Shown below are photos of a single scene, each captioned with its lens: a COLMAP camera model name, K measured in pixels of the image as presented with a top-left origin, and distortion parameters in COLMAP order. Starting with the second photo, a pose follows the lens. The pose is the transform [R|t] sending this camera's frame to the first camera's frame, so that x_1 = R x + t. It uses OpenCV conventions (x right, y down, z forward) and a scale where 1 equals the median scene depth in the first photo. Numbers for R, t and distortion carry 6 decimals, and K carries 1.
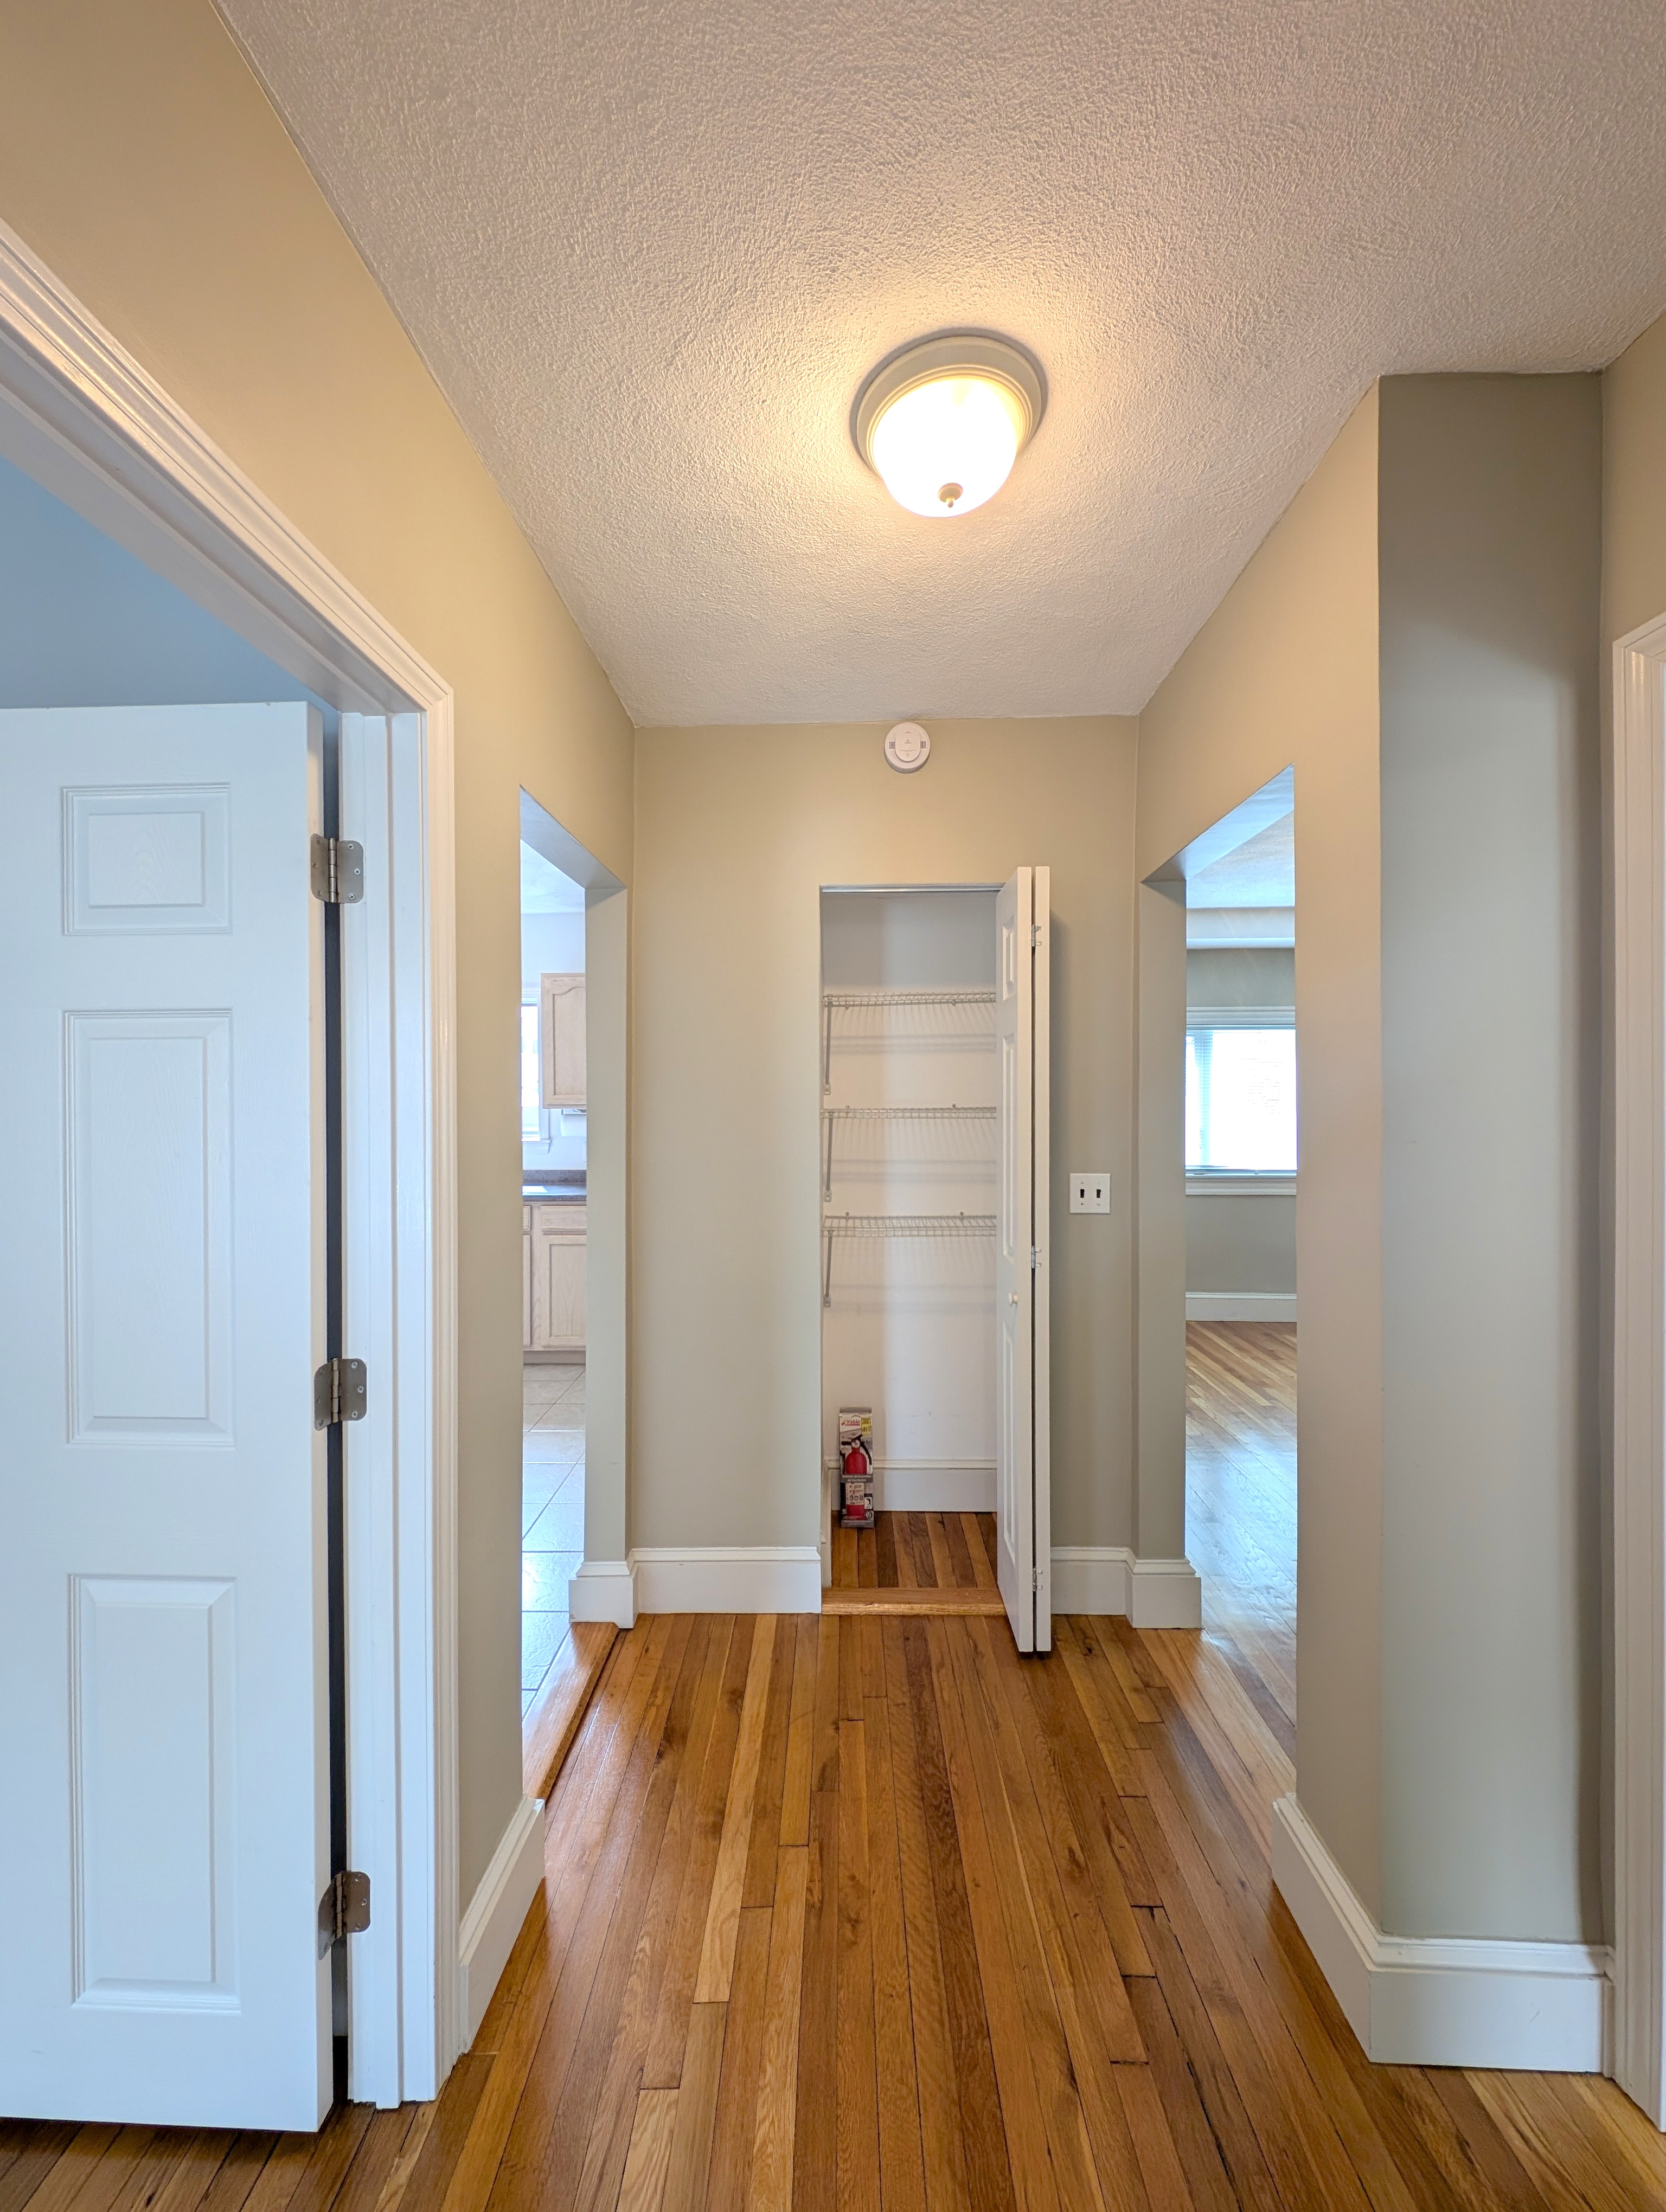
lens RADIAL K [[840.2, 0, 817.8], [0, 840.2, 1106.6], [0, 0, 1]] dist [0.011983, -0.002441]
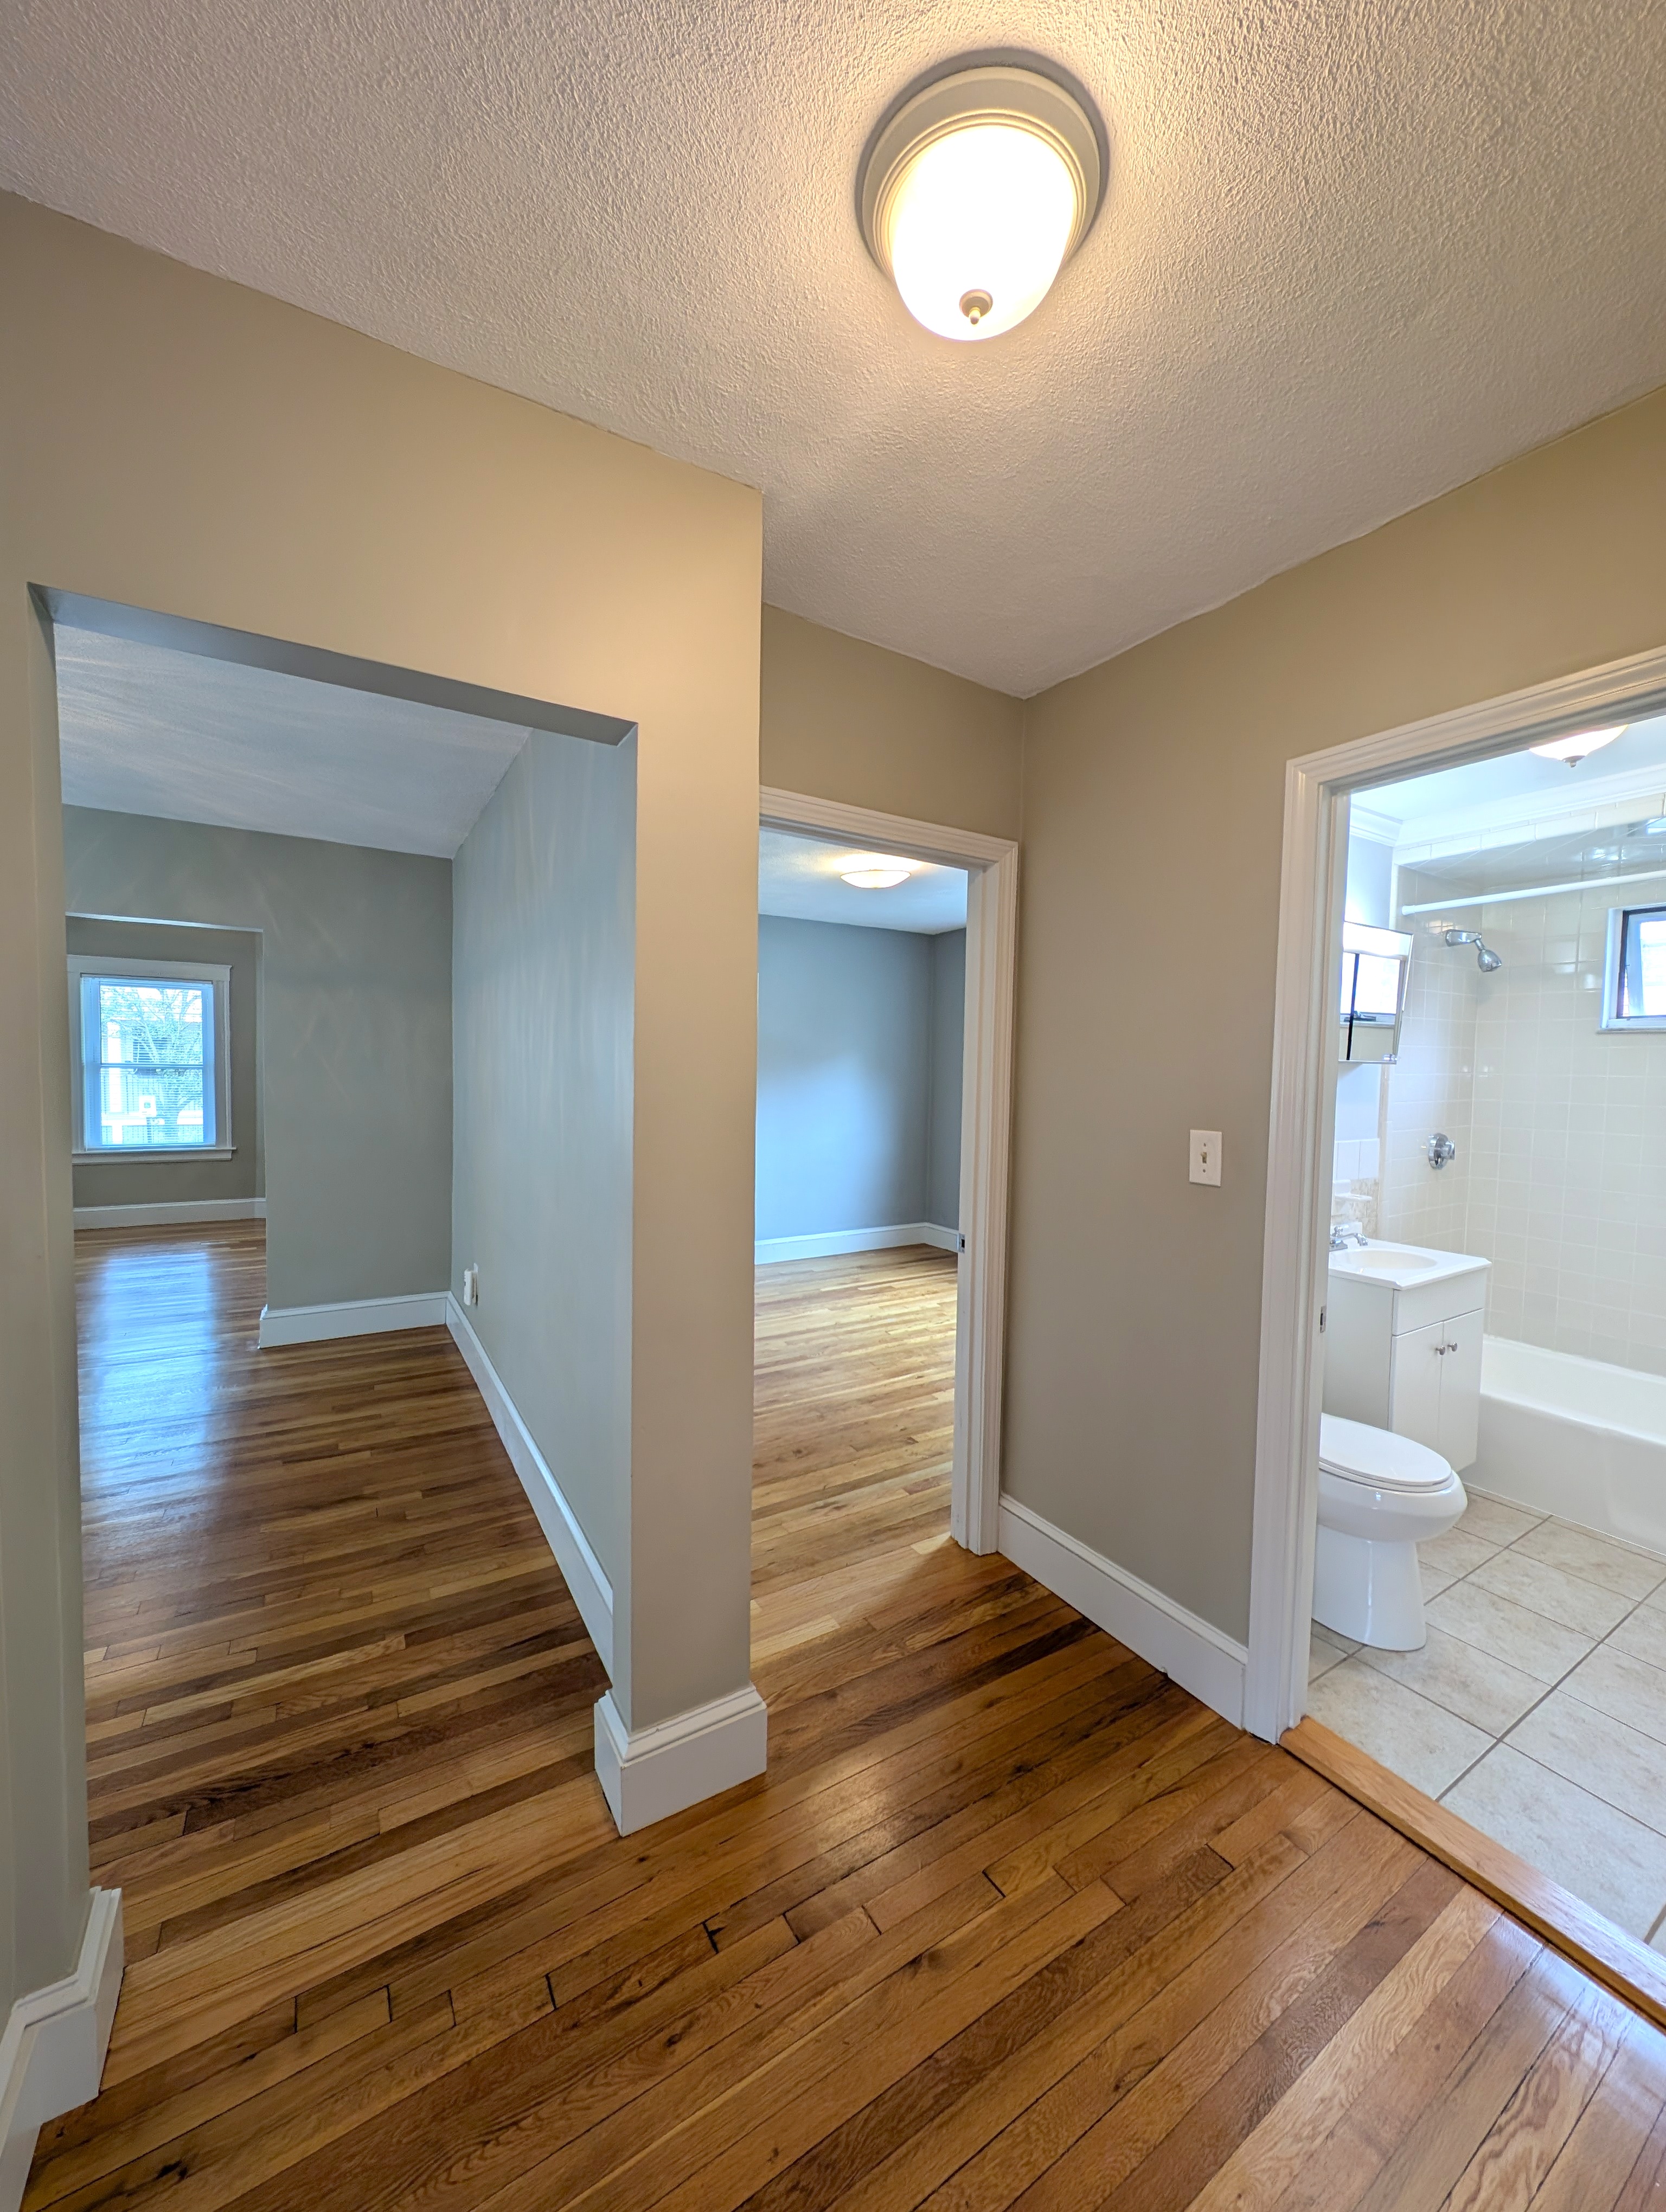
lens RADIAL K [[840.2, 0, 854.2], [0, 840.2, 1114.6], [0, 0, 1]] dist [0.011983, -0.002441]
pose [[-0.574172, -0.051894, 0.817089, -0.348165], [-0.015261, 0.998494, 0.052692, 0.004692], [-0.818593, 0.017784, -0.574099, 1.195184]]
